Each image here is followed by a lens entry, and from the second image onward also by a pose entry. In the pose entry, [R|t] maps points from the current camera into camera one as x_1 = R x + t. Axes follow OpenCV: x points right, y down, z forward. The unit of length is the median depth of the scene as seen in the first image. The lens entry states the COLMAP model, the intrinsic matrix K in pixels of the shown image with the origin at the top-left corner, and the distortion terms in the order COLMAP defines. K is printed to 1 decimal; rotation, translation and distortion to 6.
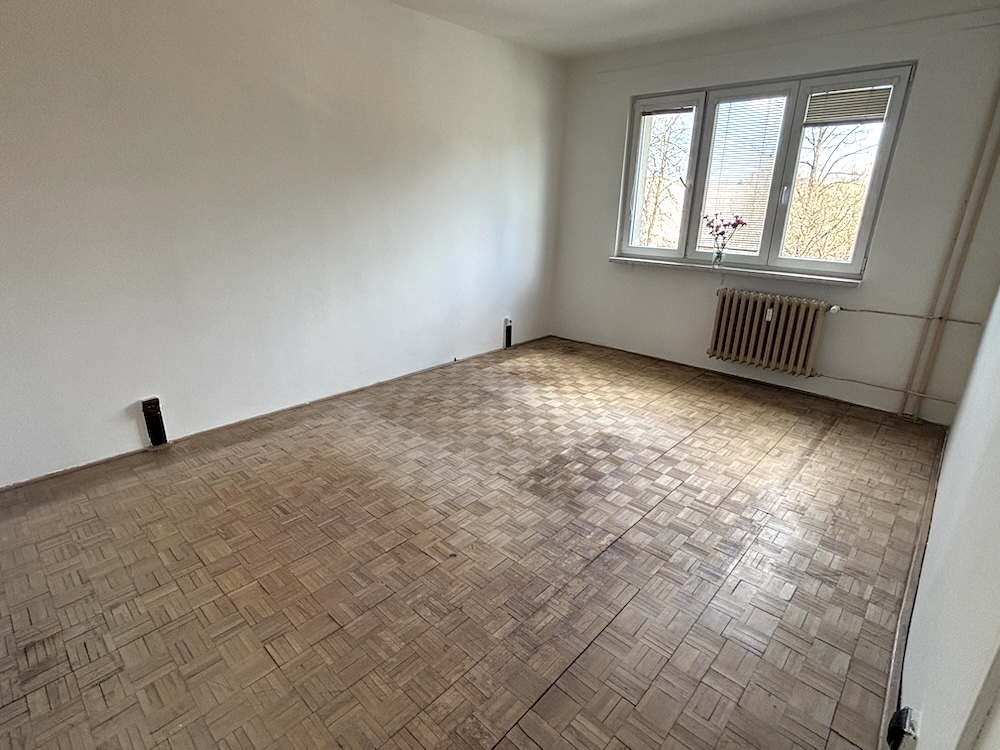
lens RADIAL K [[506.8, 0, 495.3], [0, 506.8, 372.6], [0, 0, 1]] dist [0.001363, 0.000521]
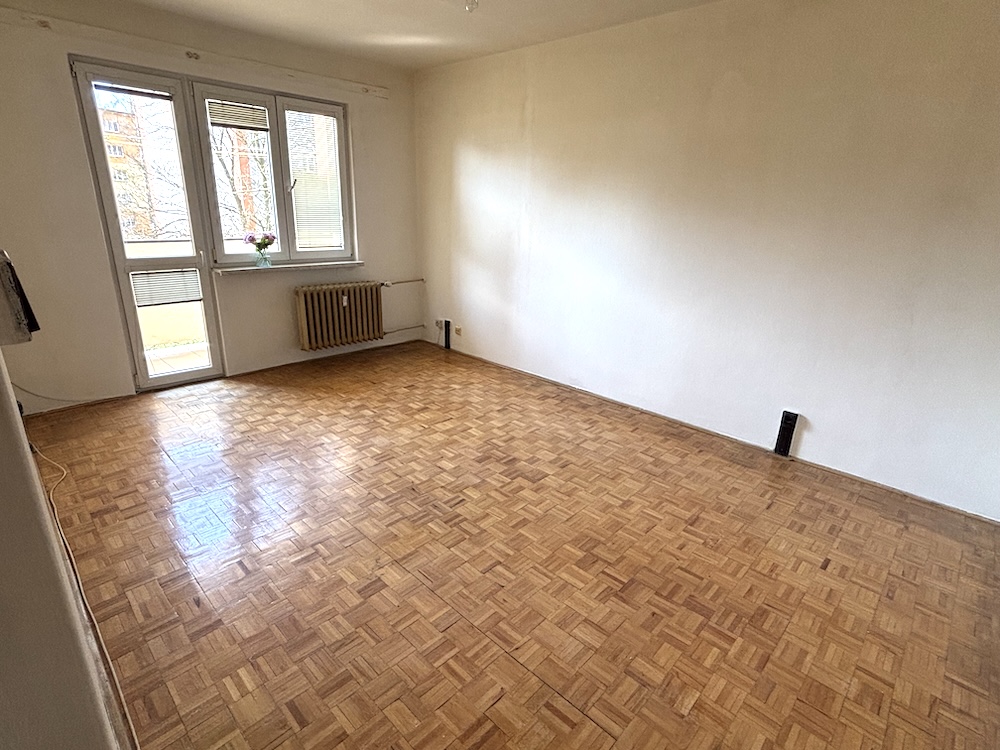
lens RADIAL K [[506.8, 0, 495.3], [0, 506.8, 372.6], [0, 0, 1]] dist [0.001363, 0.000521]
pose [[0.013743, -0.325540, 0.945428, -0.660459], [0.299489, 0.903450, 0.306732, -0.216423], [-0.954001, 0.278930, 0.109912, 0.577688]]
